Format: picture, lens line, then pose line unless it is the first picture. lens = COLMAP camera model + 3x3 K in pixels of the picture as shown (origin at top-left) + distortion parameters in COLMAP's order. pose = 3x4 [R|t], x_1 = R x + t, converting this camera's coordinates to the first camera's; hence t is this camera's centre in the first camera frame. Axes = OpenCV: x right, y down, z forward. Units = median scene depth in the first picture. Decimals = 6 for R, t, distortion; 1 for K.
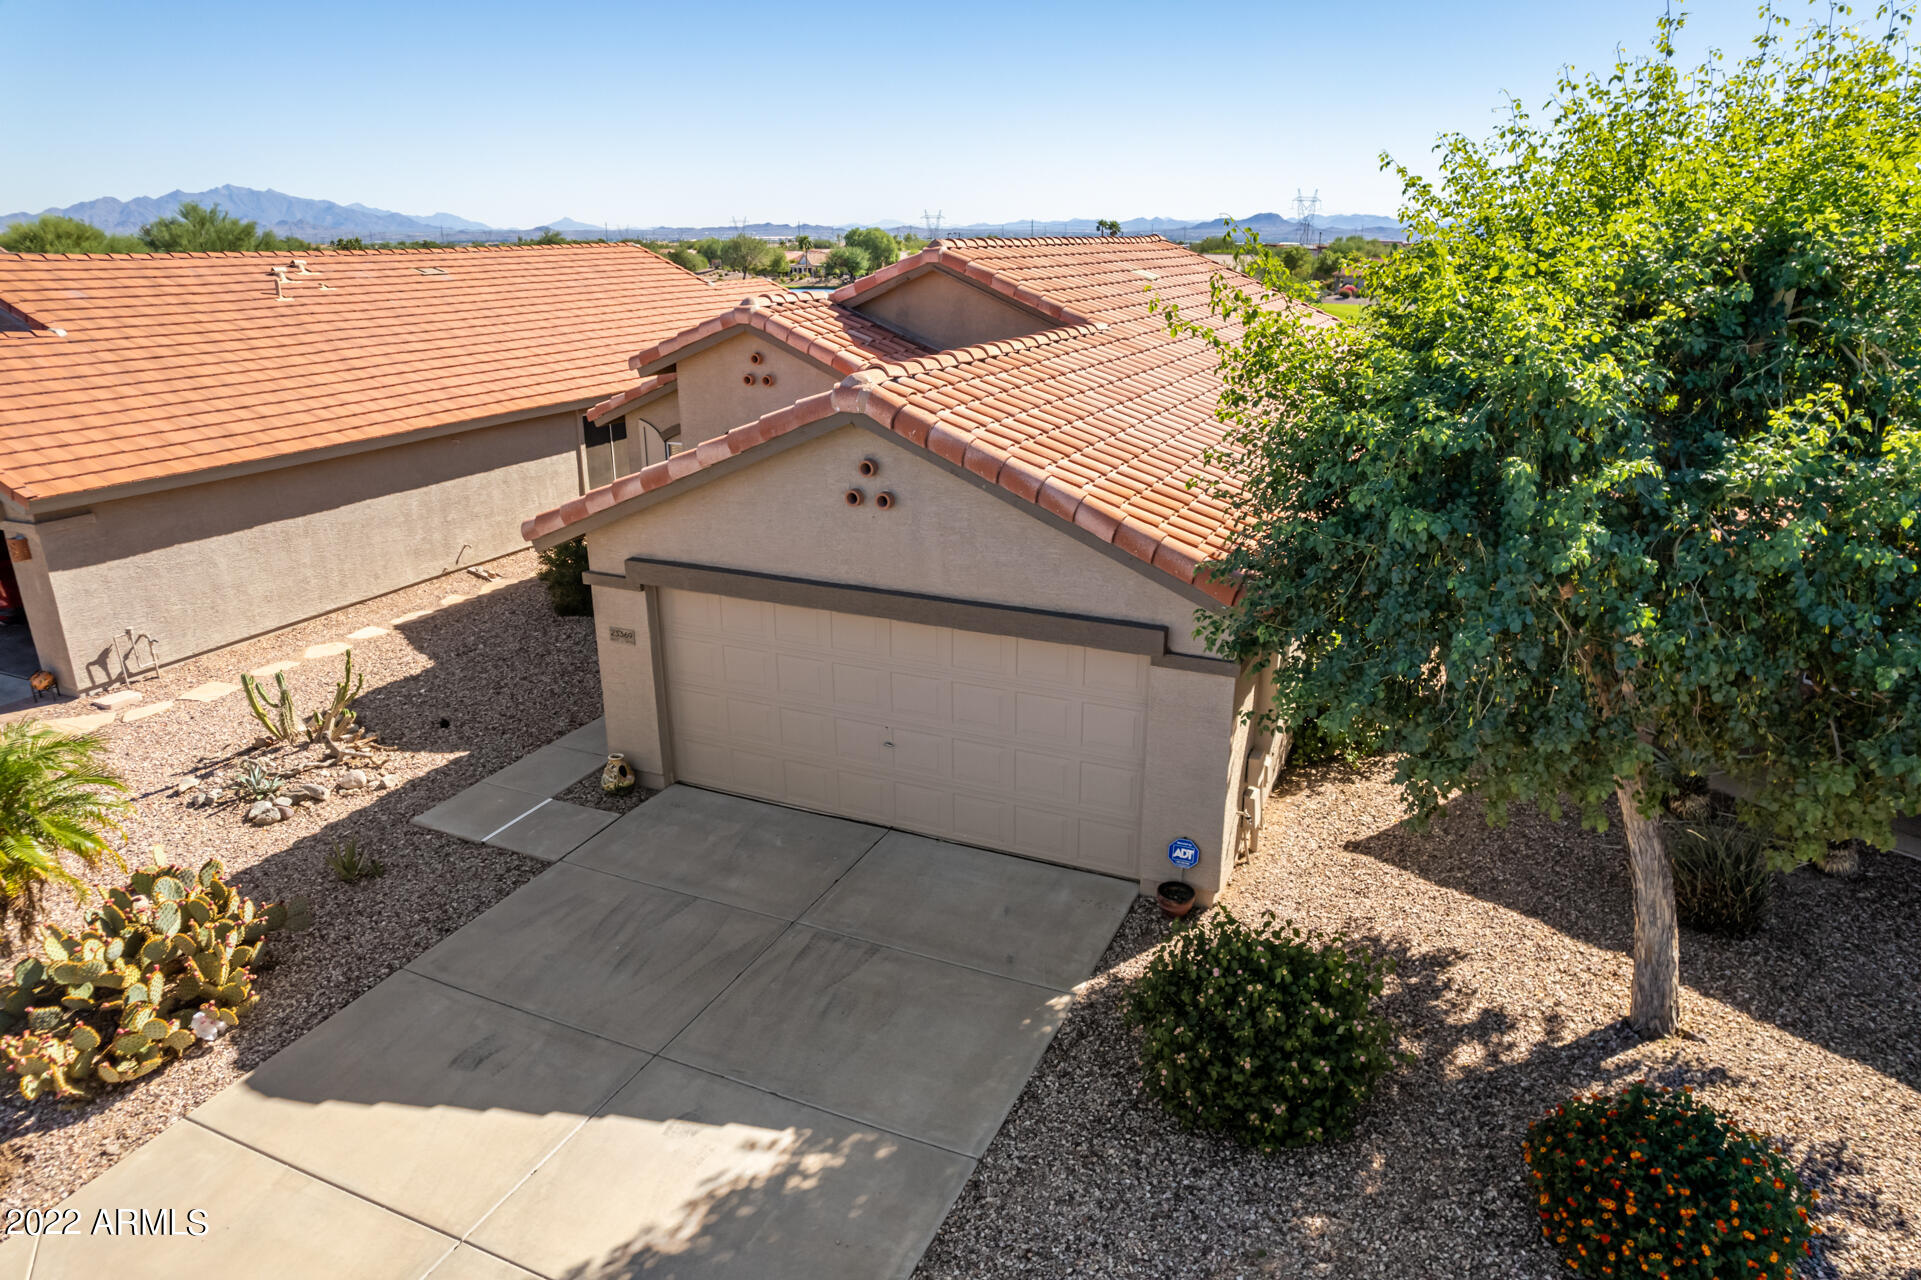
lens RADIAL K [[1235.2, 0, 966.4], [0, 1235.2, 643.4], [0, 0, 1]] dist [-0.081200, 0.075667]
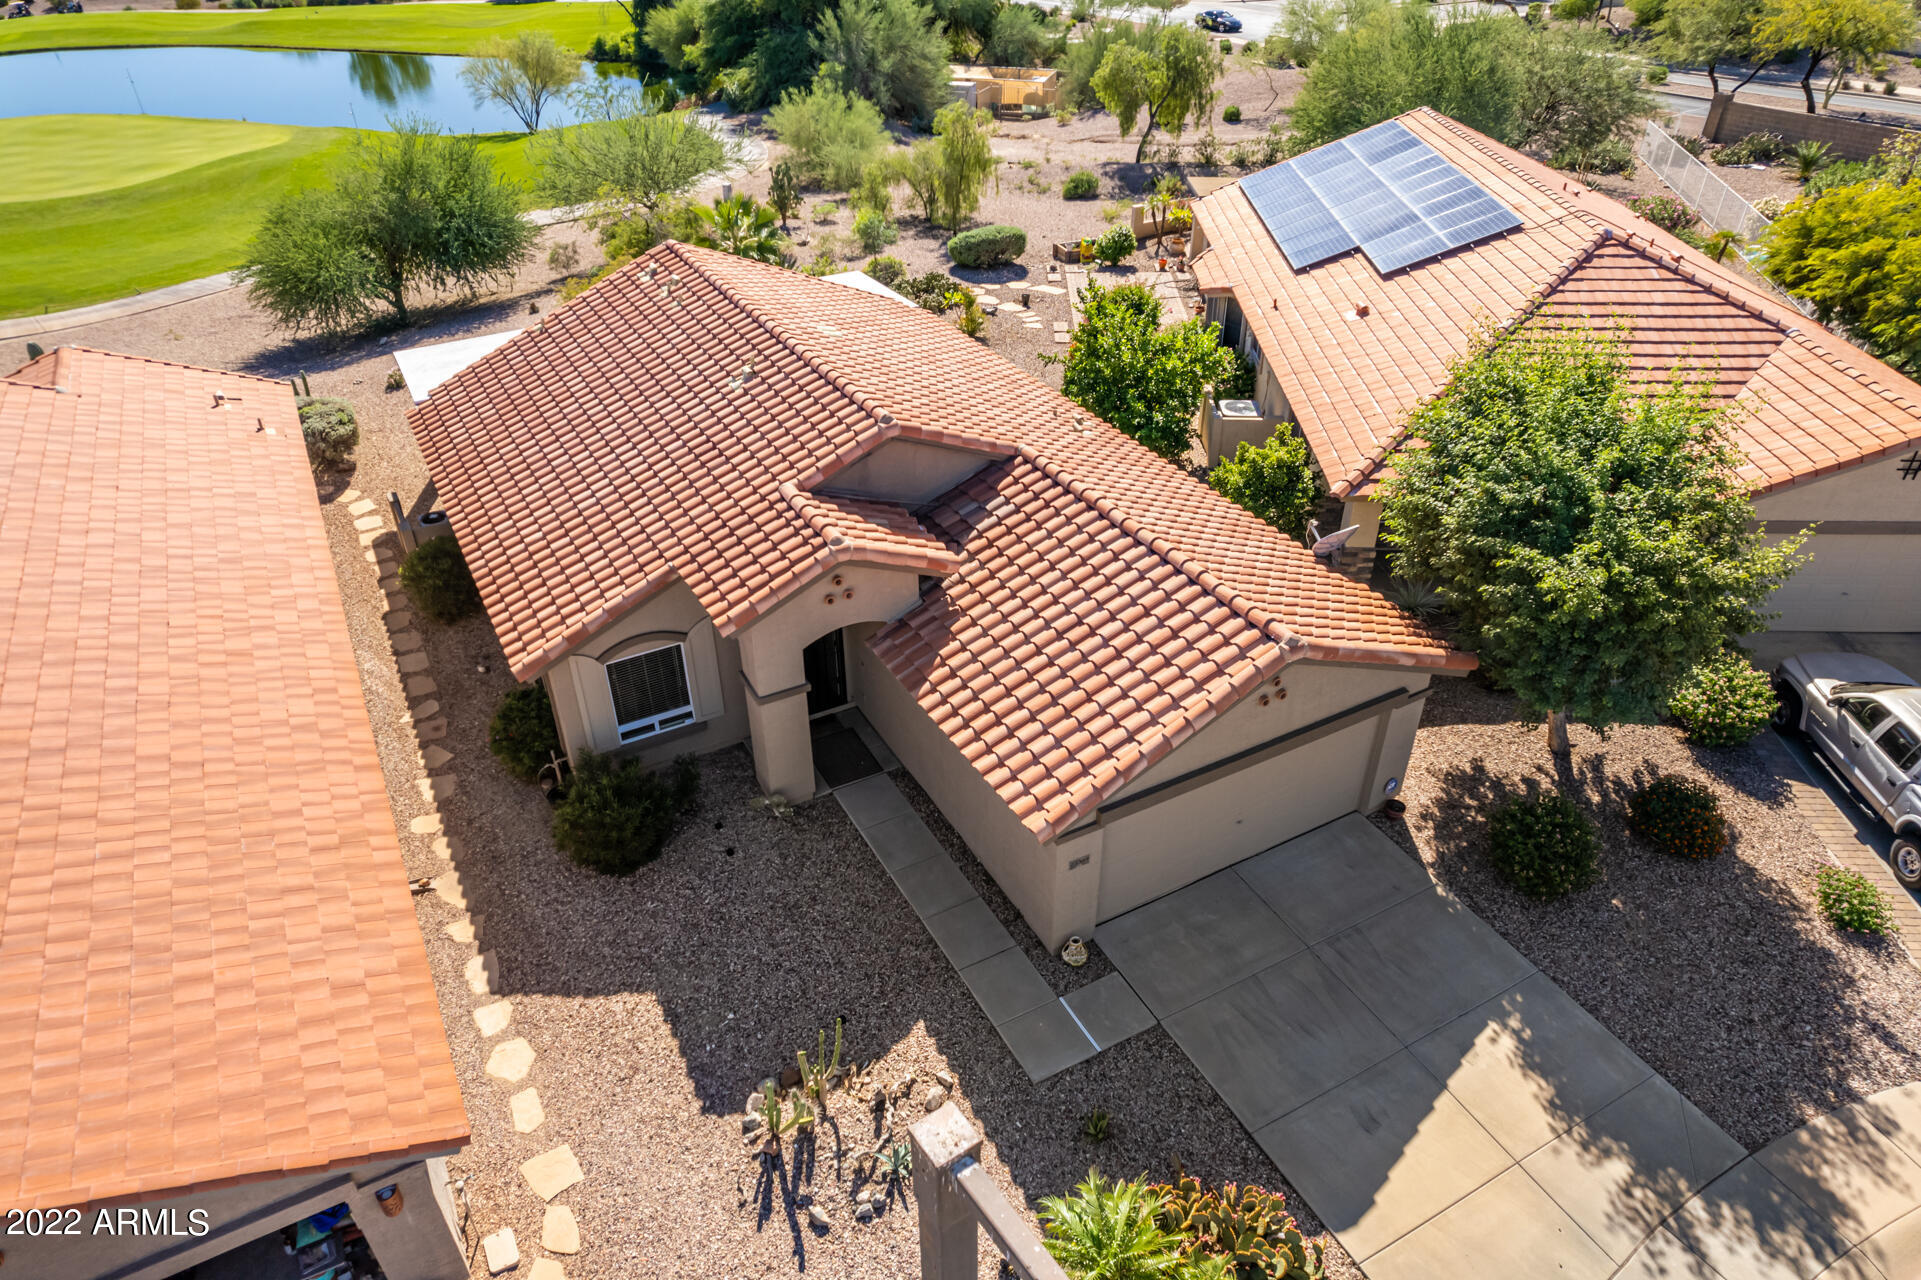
lens RADIAL K [[1235.2, 0, 966.4], [0, 1235.2, 643.4], [0, 0, 1]] dist [-0.081200, 0.075667]
pose [[0.598701, -0.450840, 0.662043, -1.323570], [0.261296, 0.891264, 0.370639, -0.866646], [-0.757153, -0.048913, 0.651403, 0.306402]]
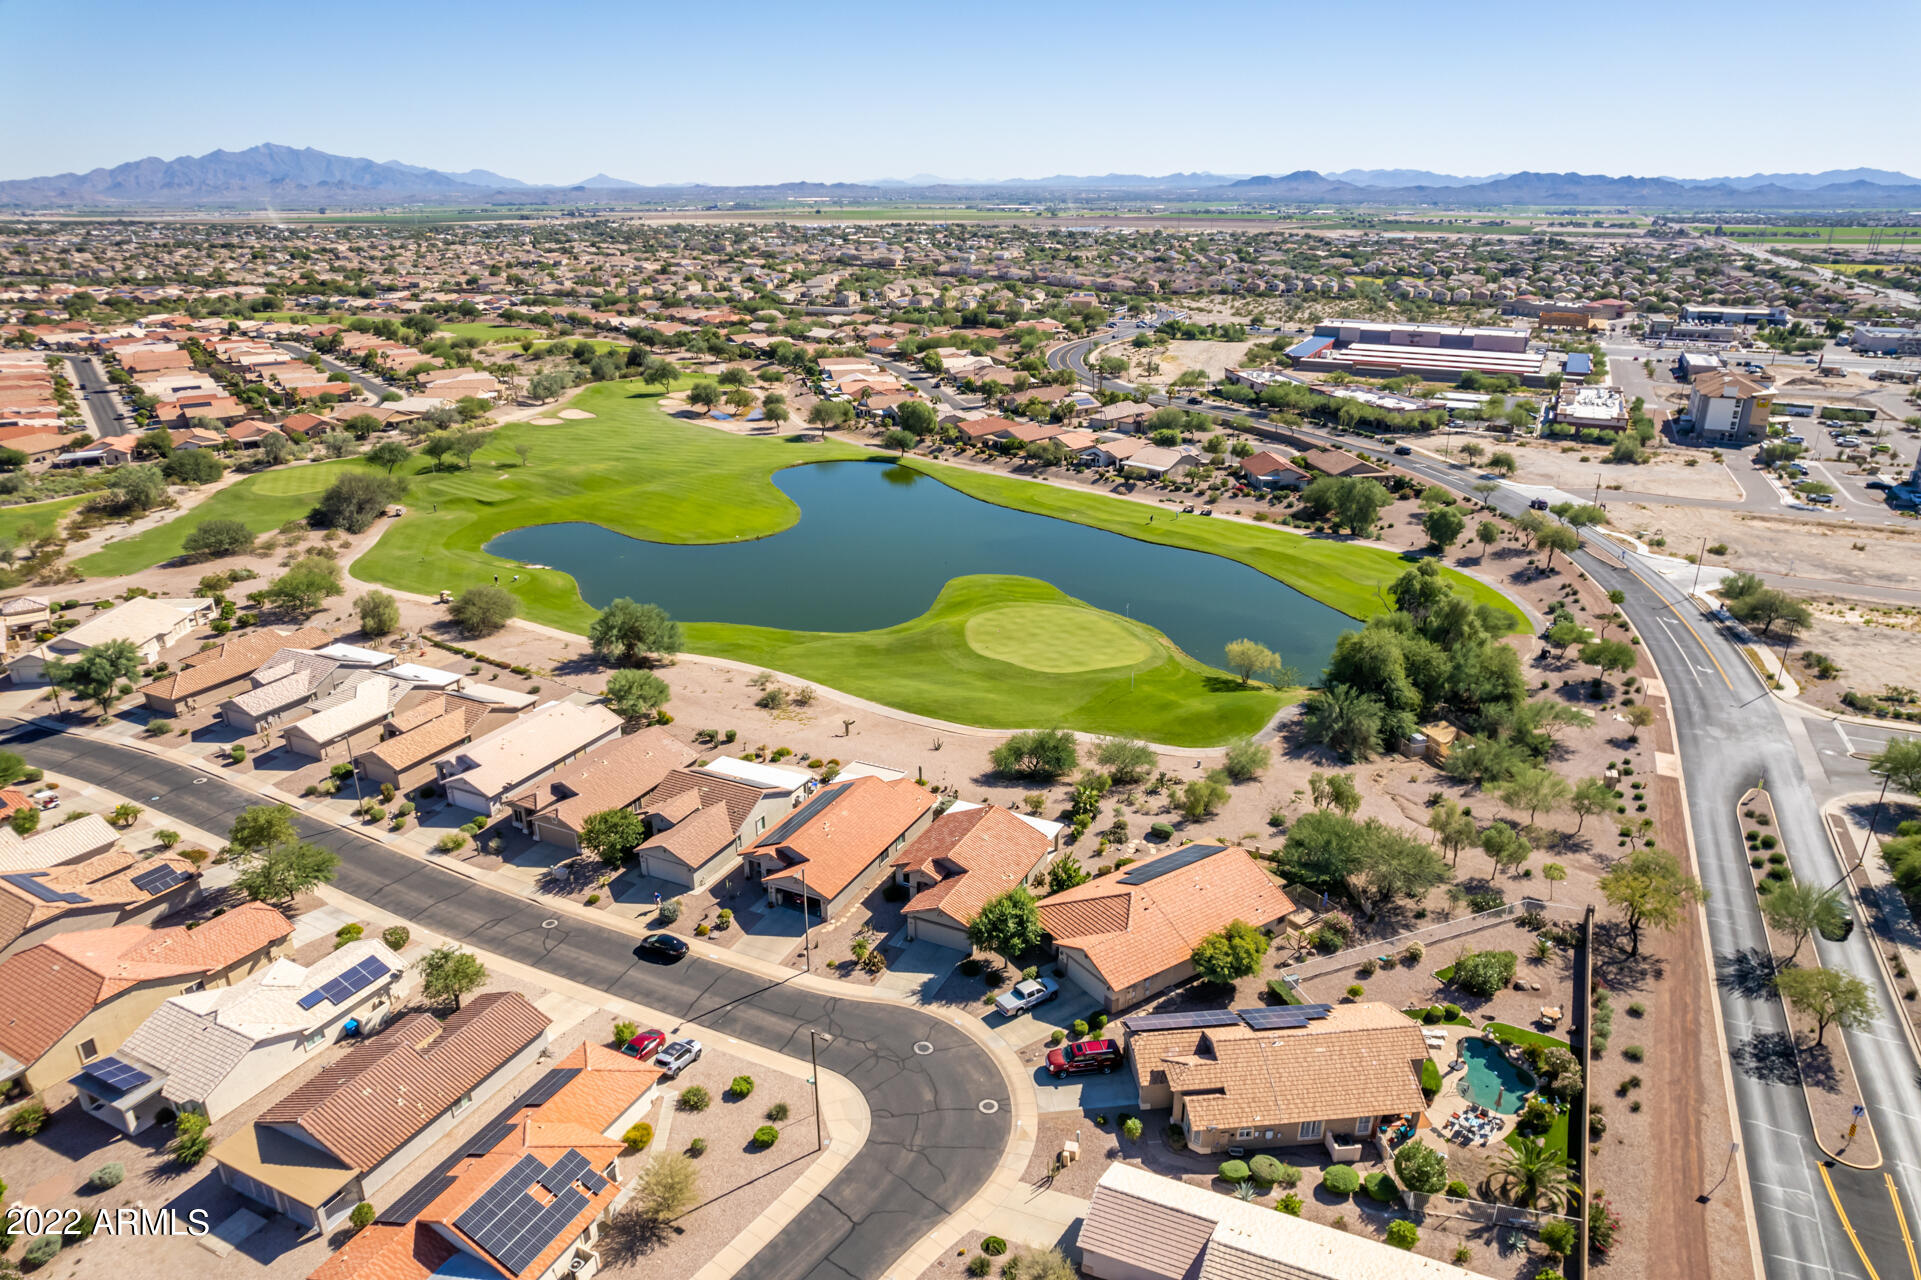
lens RADIAL K [[1235.2, 0, 966.4], [0, 1235.2, 643.4], [0, 0, 1]] dist [-0.081200, 0.075667]
pose [[0.999625, 0.007095, -0.026444, 0.407797], [-0.006180, 0.999385, 0.034520, -2.797445], [0.026673, -0.034344, 0.999054, -9.336377]]
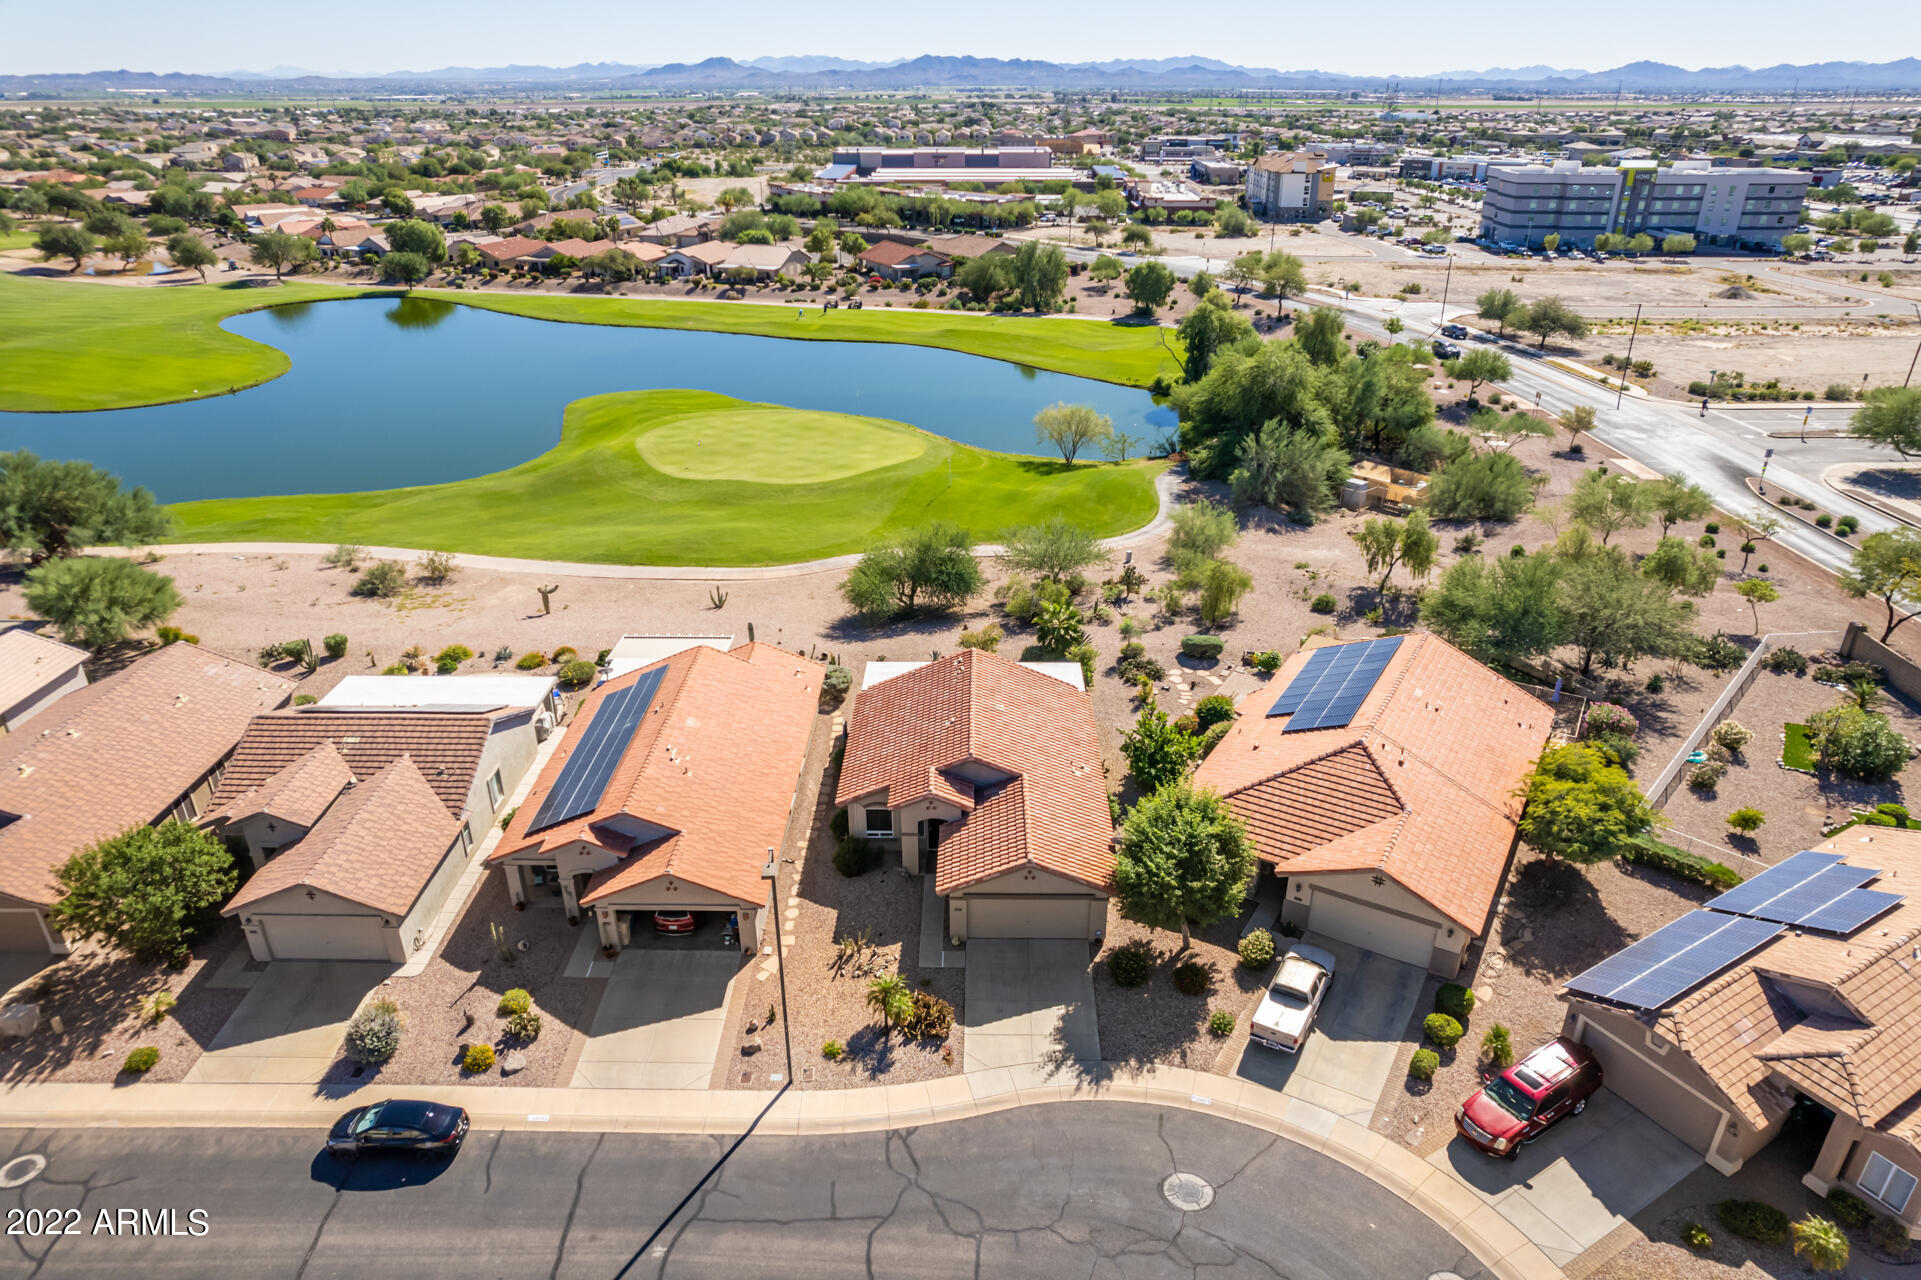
lens RADIAL K [[1228.3, 0, 966.0], [0, 1228.3, 654.7], [0, 0, 1]] dist [-0.077597, 0.070596]
pose [[0.916777, -0.174974, 0.359032, -1.881139], [0.129775, 0.980655, 0.146544, -1.716153], [-0.377727, -0.087754, 0.921749, -3.226170]]
